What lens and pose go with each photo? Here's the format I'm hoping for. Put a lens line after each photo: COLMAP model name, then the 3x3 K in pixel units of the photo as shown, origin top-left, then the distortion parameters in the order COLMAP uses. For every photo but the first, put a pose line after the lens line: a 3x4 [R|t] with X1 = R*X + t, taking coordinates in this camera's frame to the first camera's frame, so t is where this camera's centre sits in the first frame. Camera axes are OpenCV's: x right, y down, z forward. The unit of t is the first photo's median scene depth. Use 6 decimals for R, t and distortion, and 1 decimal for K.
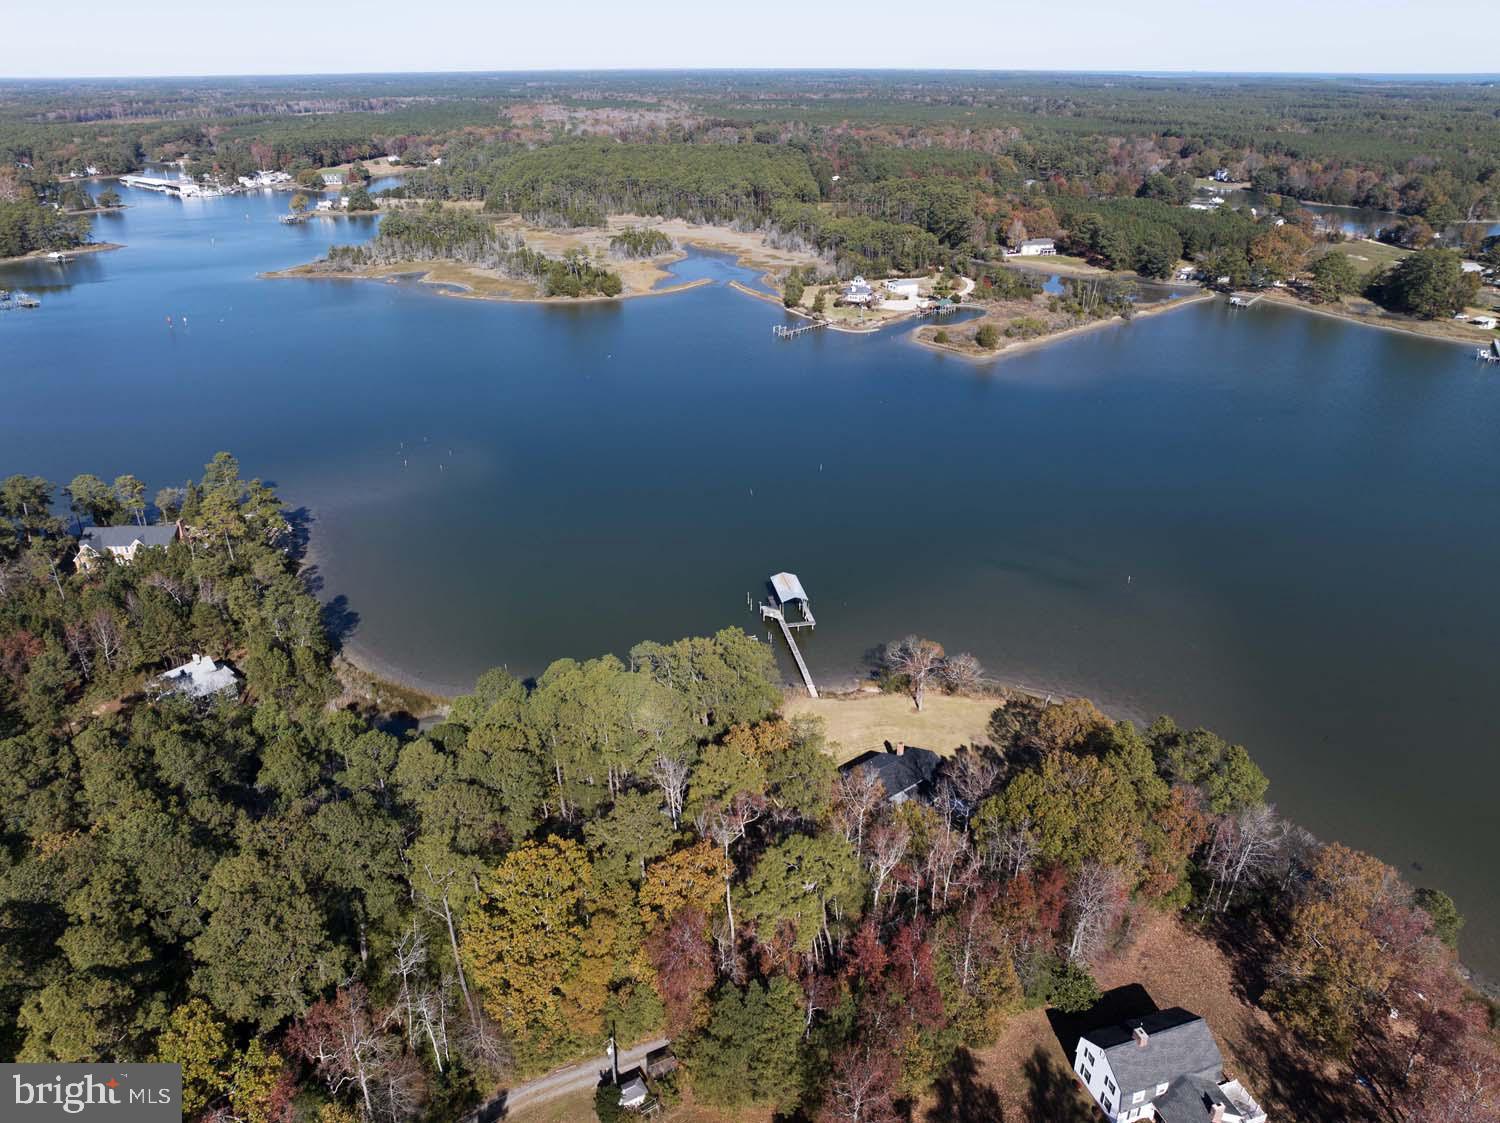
lens RADIAL K [[1057.4, 0, 748.6], [0, 1057.4, 564.6], [0, 0, 1]] dist [-0.029657, -0.006042]
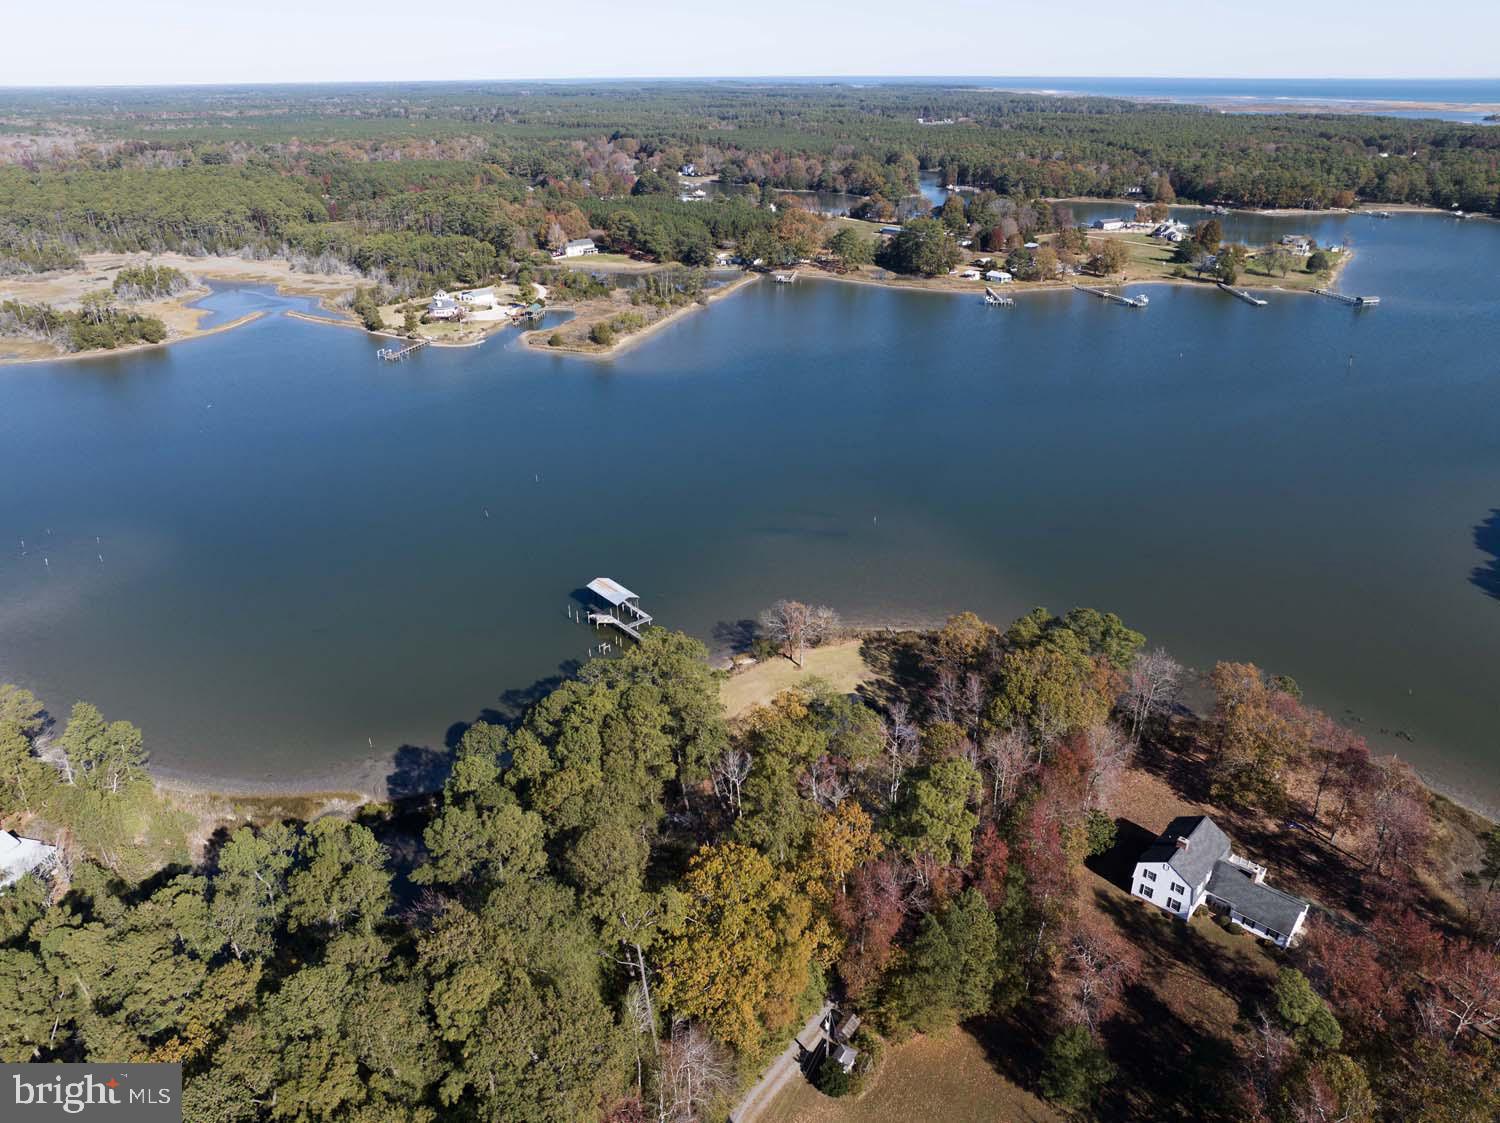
lens RADIAL K [[1057.4, 0, 748.6], [0, 1057.4, 564.6], [0, 0, 1]] dist [-0.029657, -0.006042]
pose [[0.873994, -0.208673, 0.438851, -0.113562], [0.212212, 0.976337, 0.041616, -0.006611], [-0.437151, 0.056758, 0.897595, 0.018613]]
